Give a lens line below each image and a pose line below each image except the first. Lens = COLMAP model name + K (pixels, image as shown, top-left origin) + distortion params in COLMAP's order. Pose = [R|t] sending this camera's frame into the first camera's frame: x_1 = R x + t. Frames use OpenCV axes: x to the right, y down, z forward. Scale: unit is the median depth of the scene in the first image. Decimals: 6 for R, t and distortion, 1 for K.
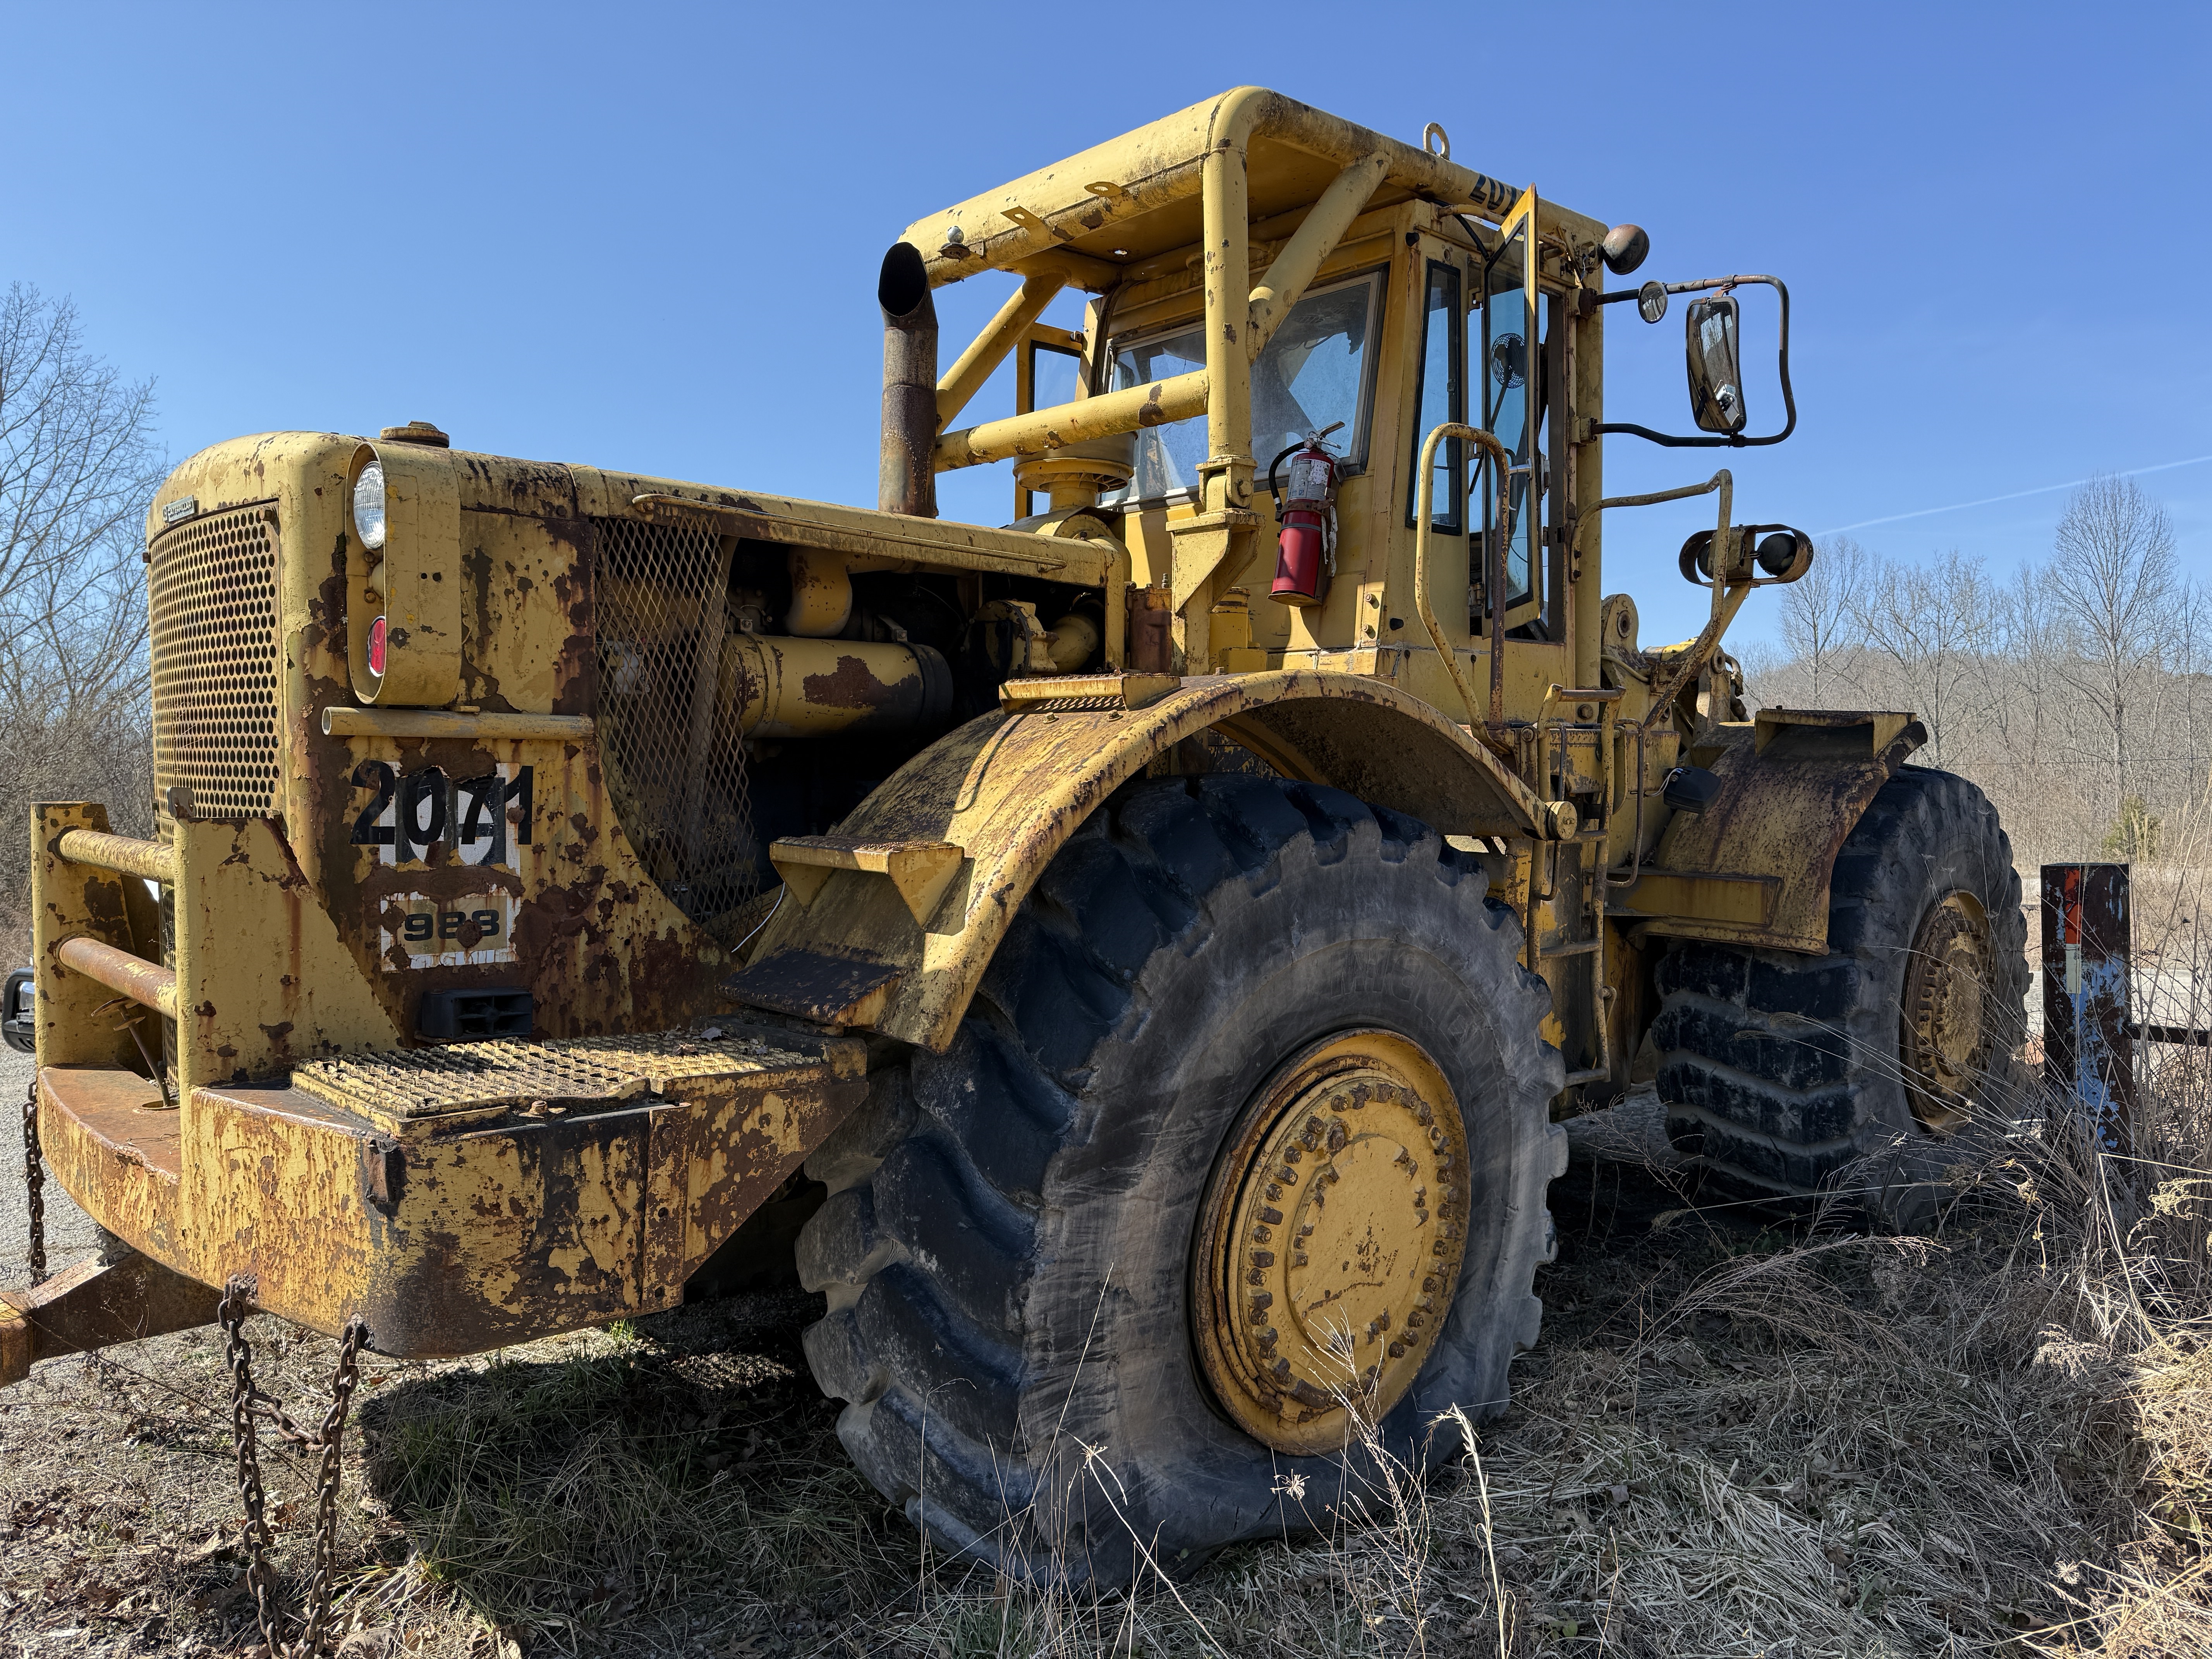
lens RADIAL K [[1642.9, 0, 1106.0], [0, 1642.9, 829.5], [0, 0, 1]] dist [-0.006903, -0.005058]
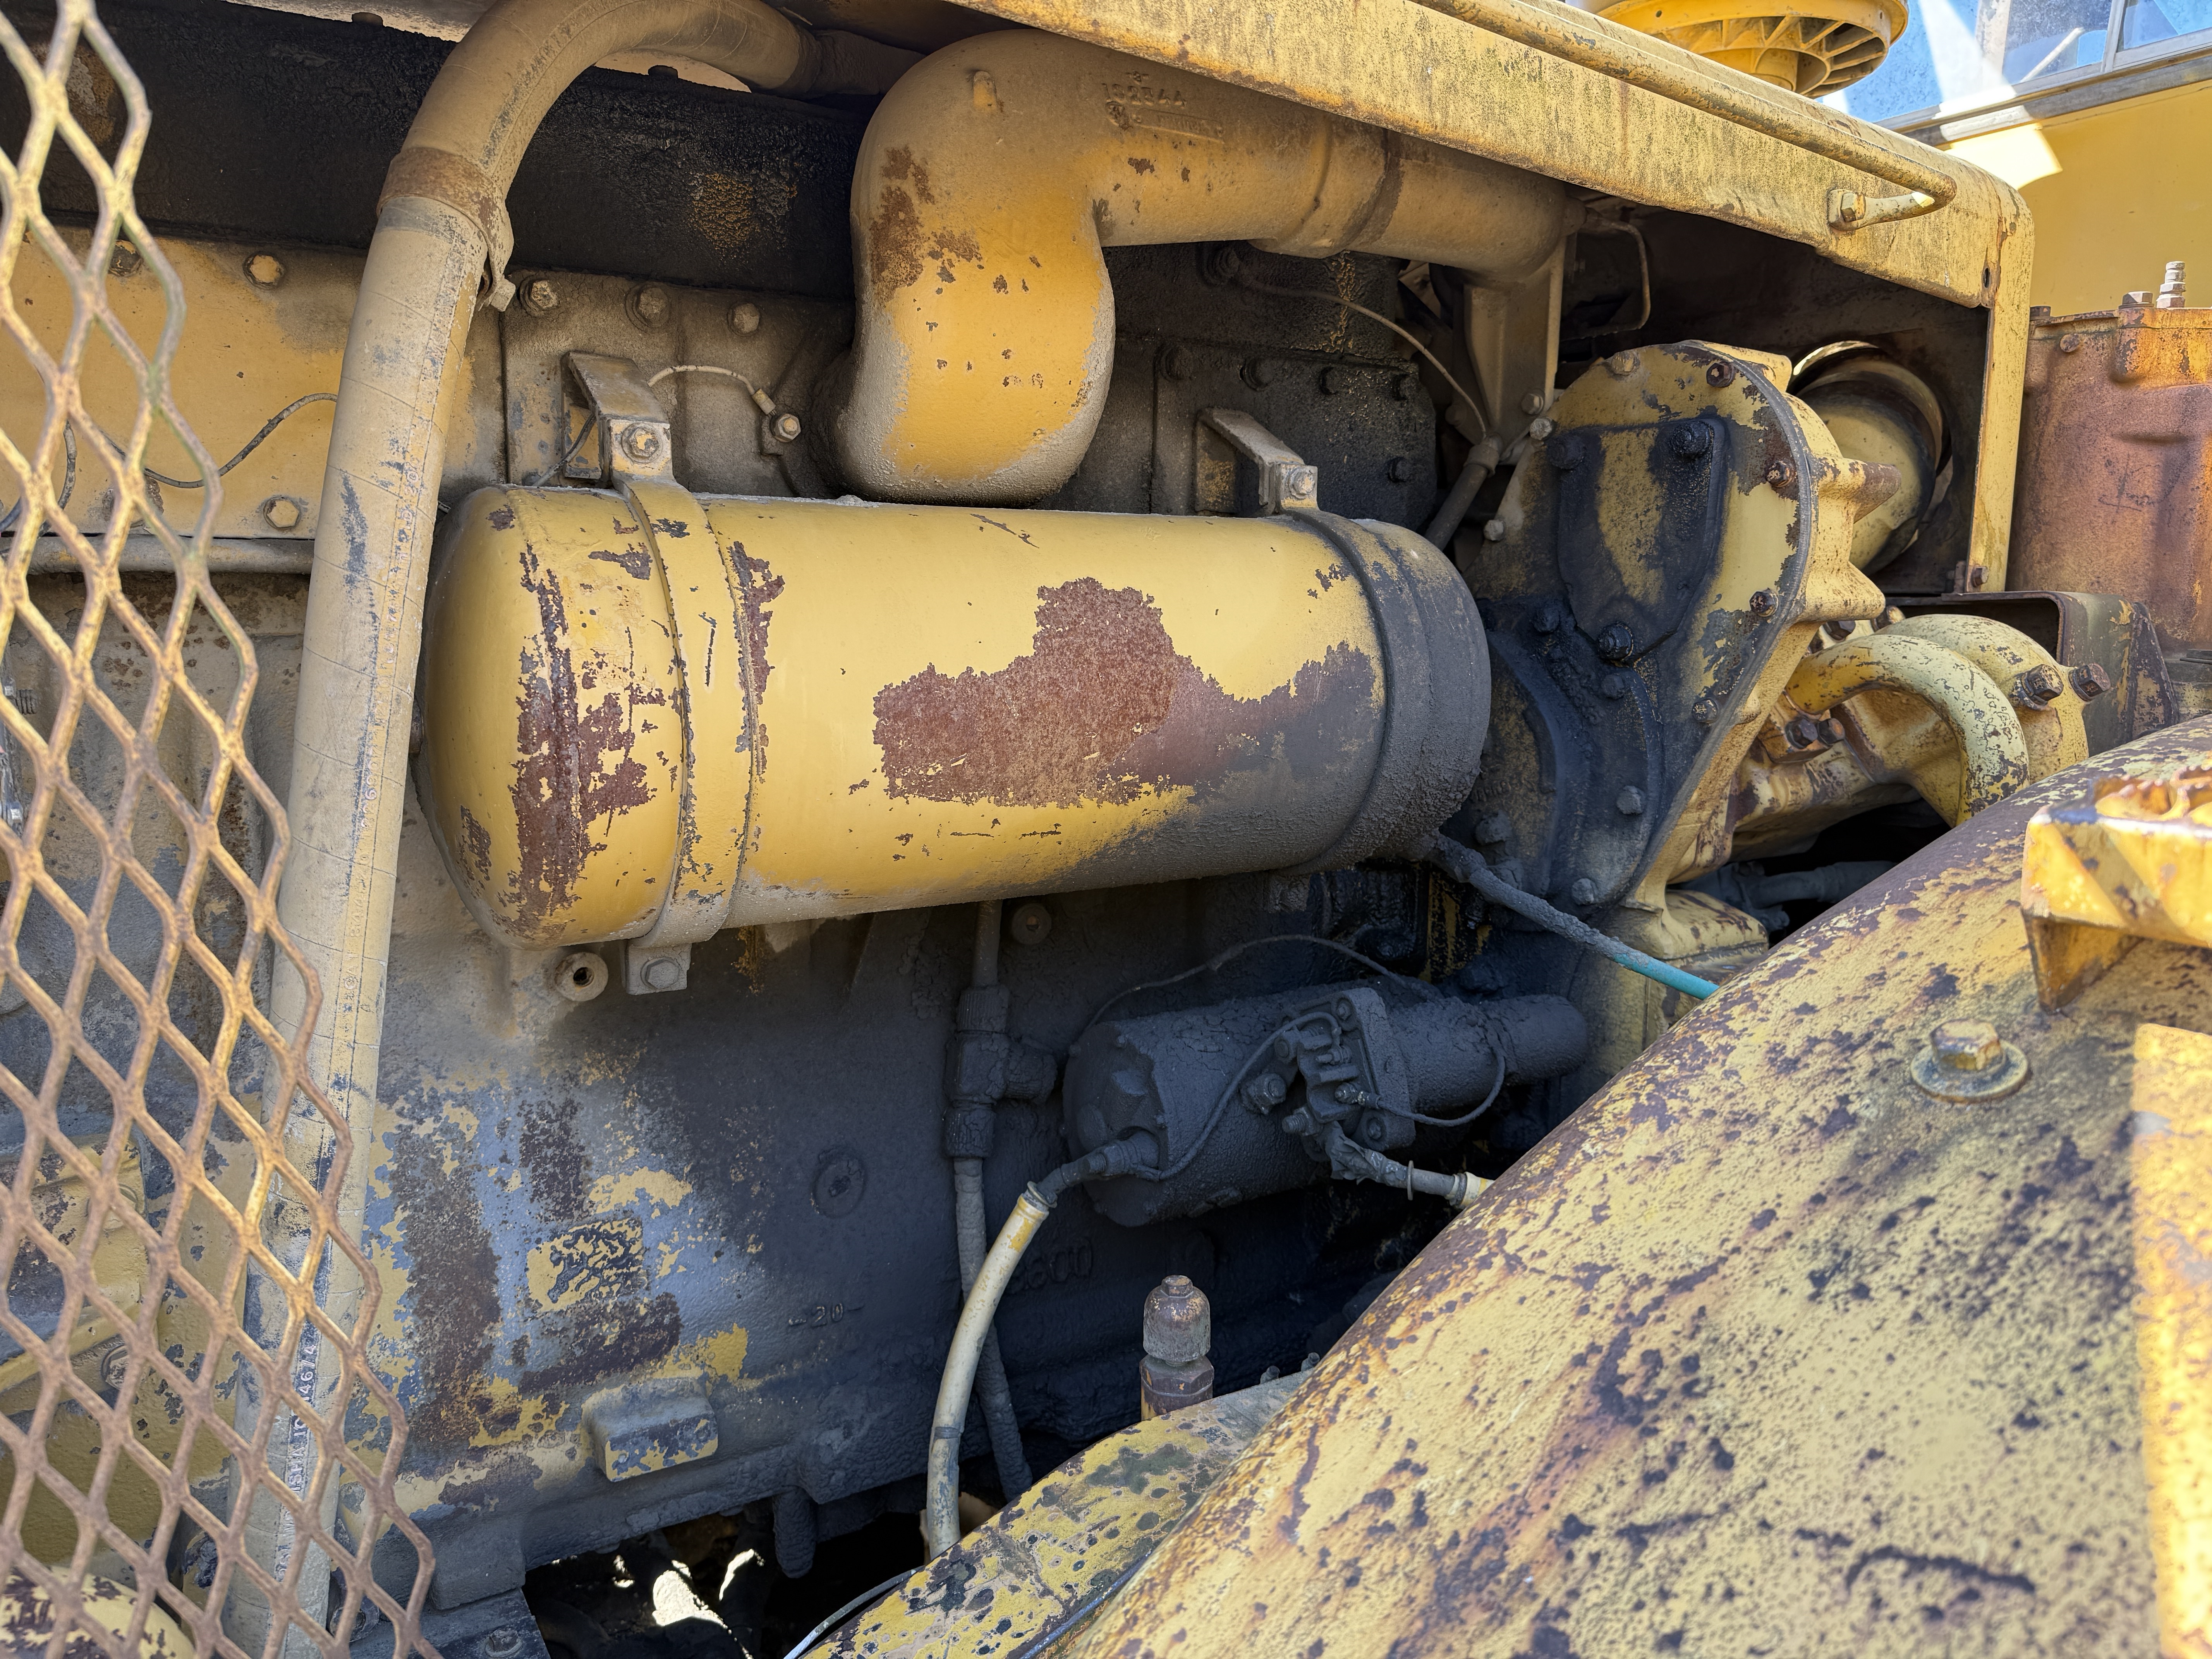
lens RADIAL K [[1642.9, 0, 1106.0], [0, 1642.9, 829.5], [0, 0, 1]] dist [-0.006903, -0.005058]
pose [[0.982974, 0.027412, -0.181691, -0.112630], [-0.009944, 0.995296, 0.096366, -0.094794], [0.183478, -0.092919, 0.978623, 0.784285]]
